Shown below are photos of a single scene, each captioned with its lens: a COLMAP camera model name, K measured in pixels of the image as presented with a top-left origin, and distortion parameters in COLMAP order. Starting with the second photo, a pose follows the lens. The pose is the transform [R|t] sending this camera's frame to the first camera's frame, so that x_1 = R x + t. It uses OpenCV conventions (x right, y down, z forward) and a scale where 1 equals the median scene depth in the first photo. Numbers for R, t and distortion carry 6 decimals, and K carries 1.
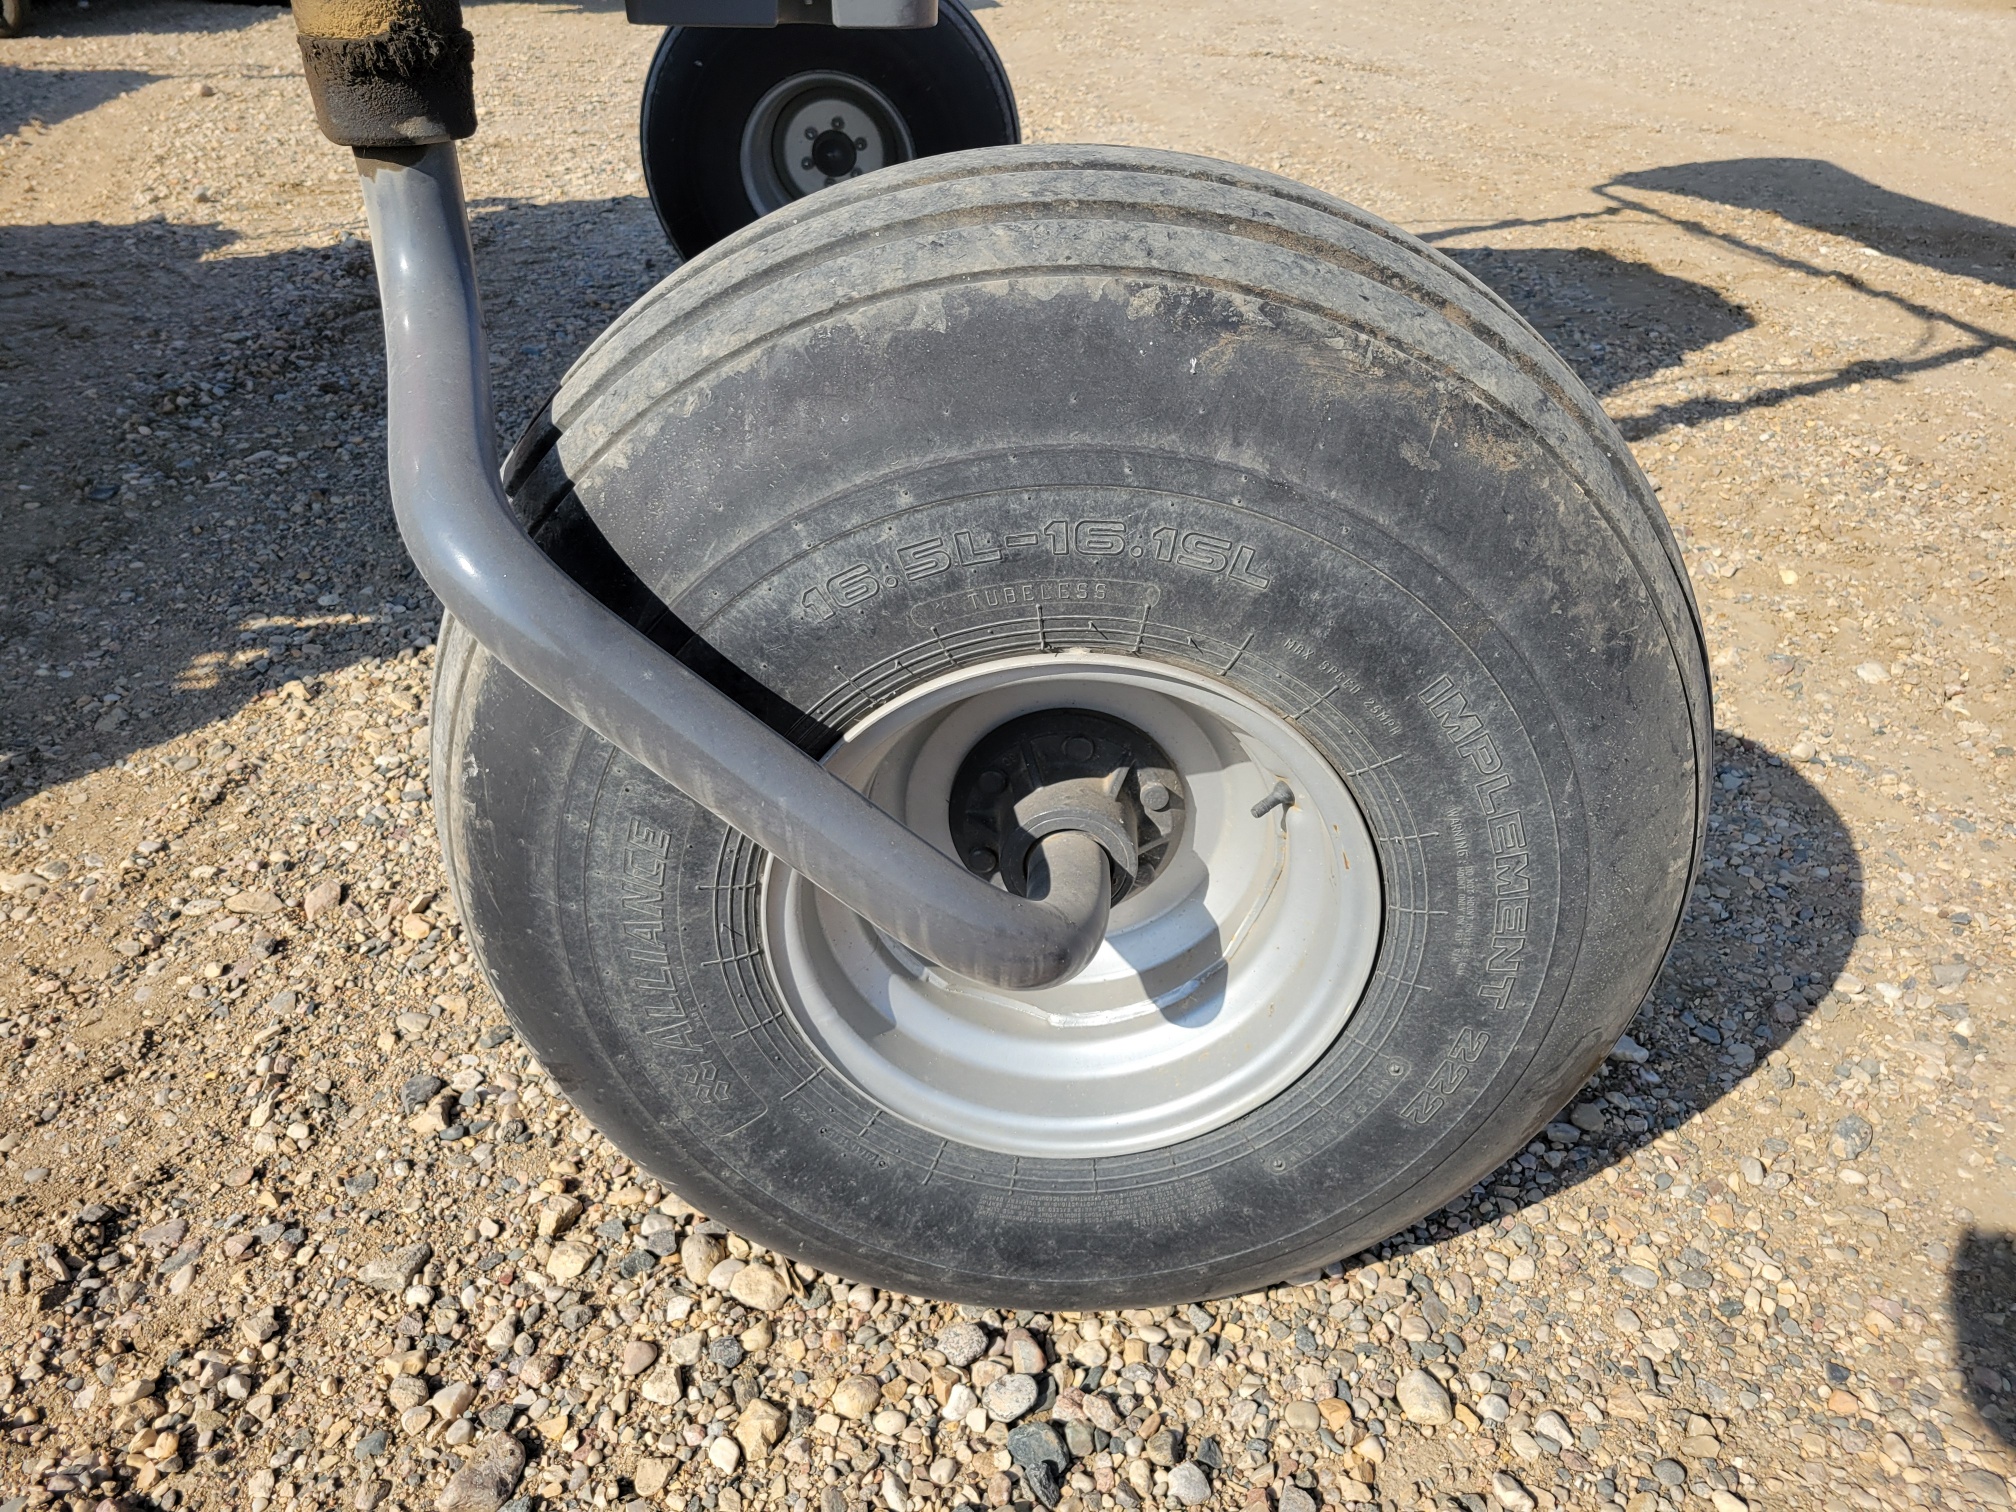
lens RADIAL K [[1515.1, 0, 1028.9], [0, 1515.1, 753.4], [0, 0, 1]] dist [0.047874, -0.002467]
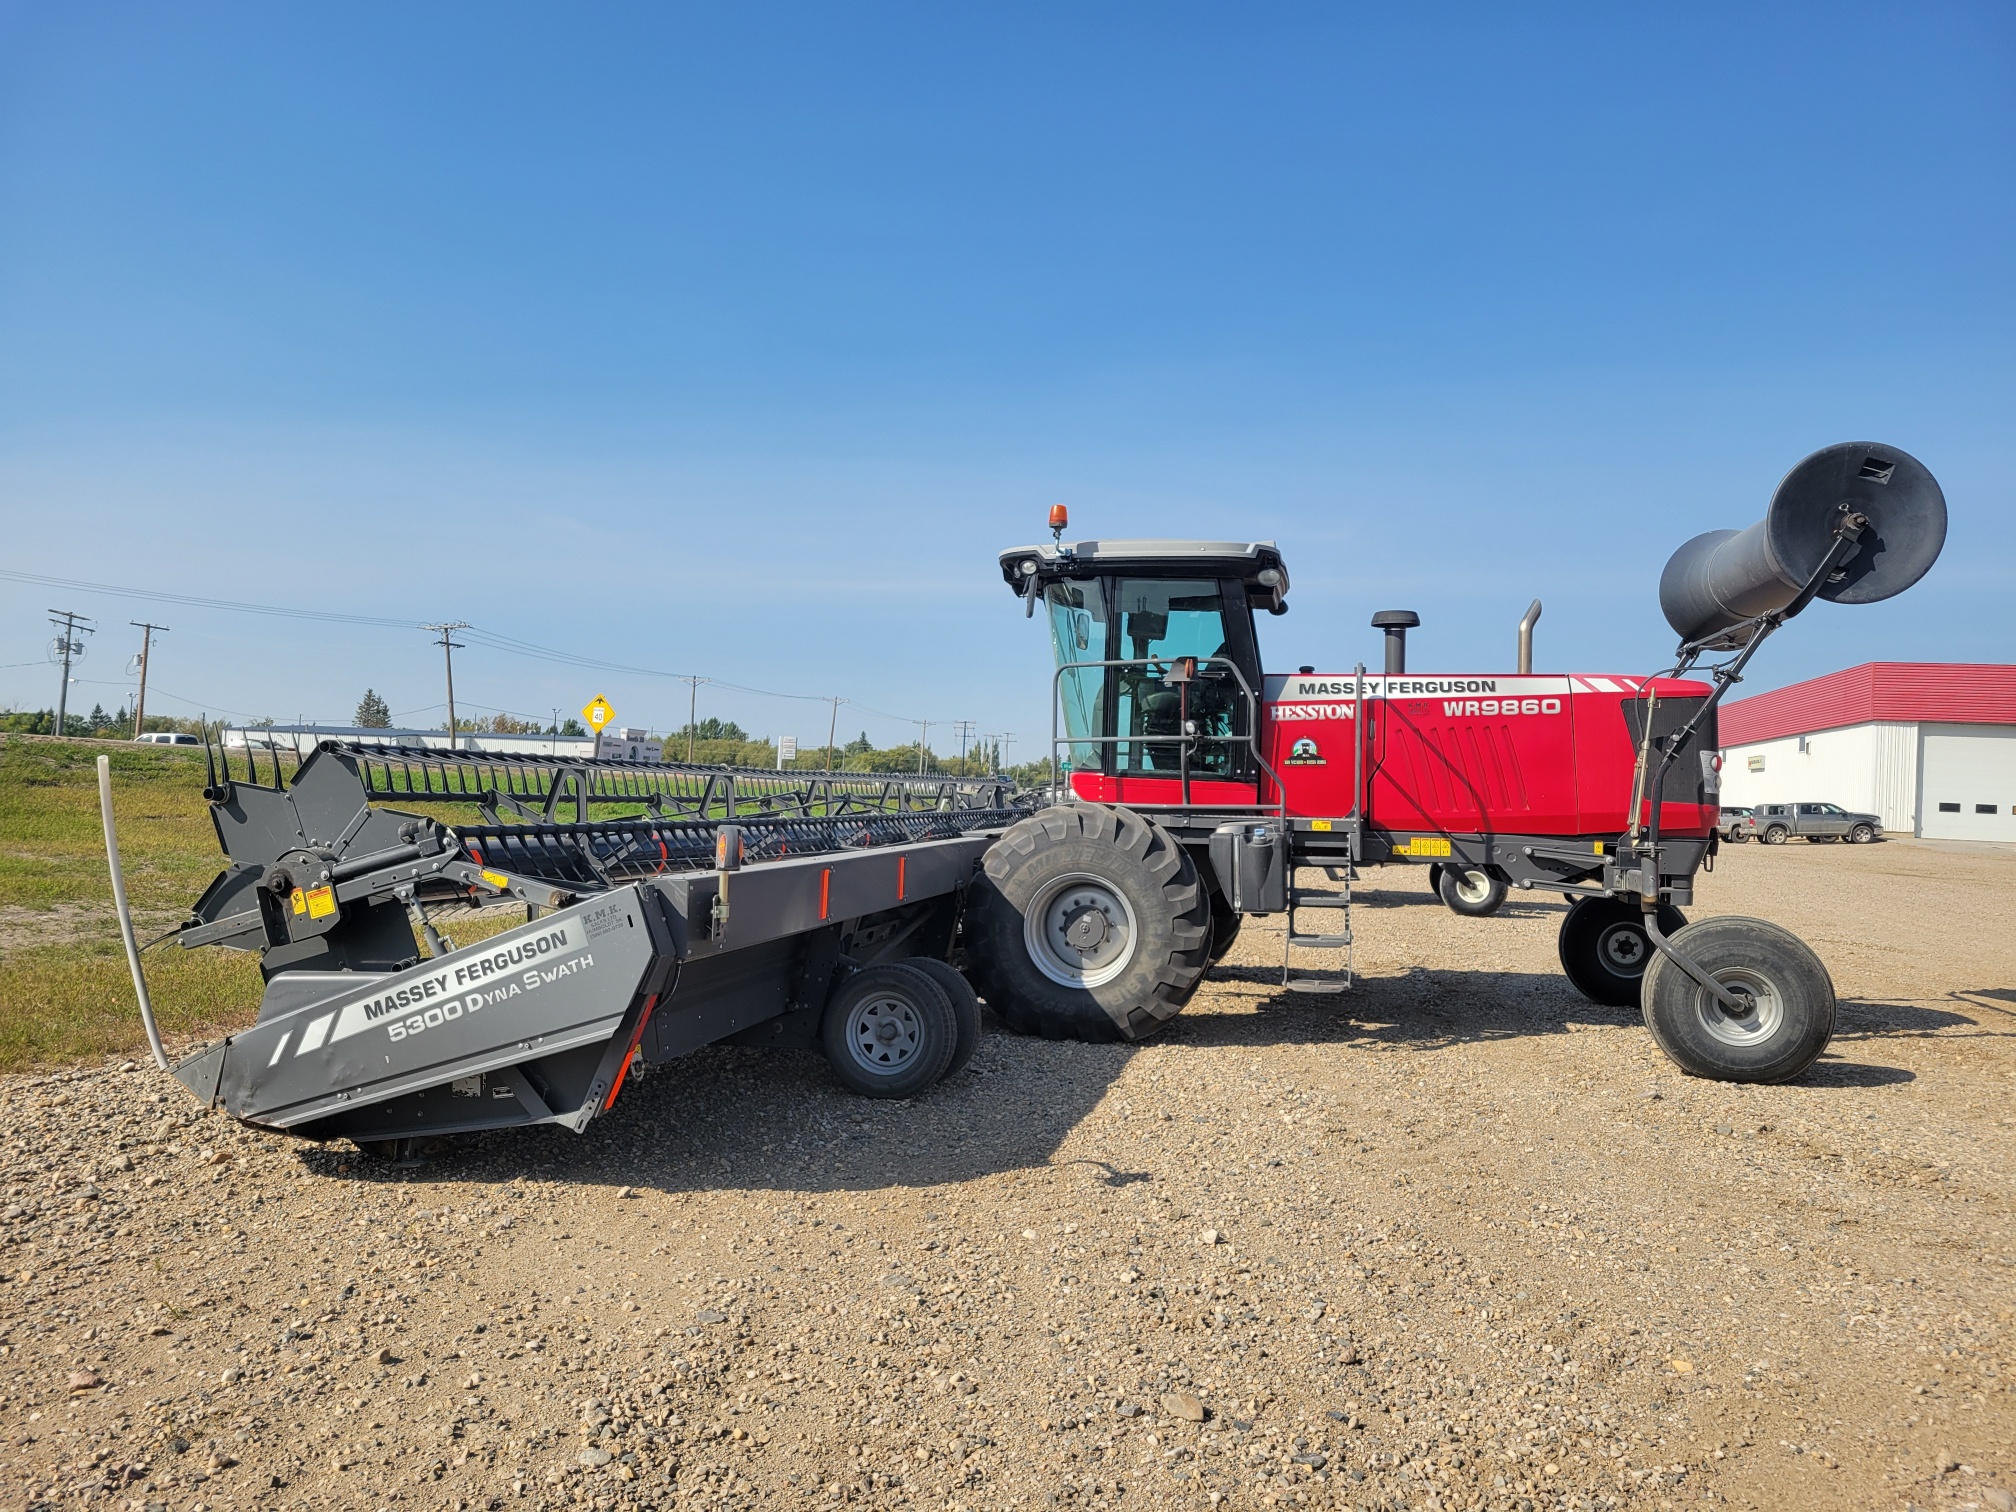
lens RADIAL K [[1515.1, 0, 1028.9], [0, 1515.1, 753.4], [0, 0, 1]] dist [0.047874, -0.002467]
pose [[0.934828, -0.007041, -0.355030, -0.574325], [-0.181233, 0.850324, -0.494069, 3.532746], [0.305369, 0.526213, 0.793631, -6.998253]]
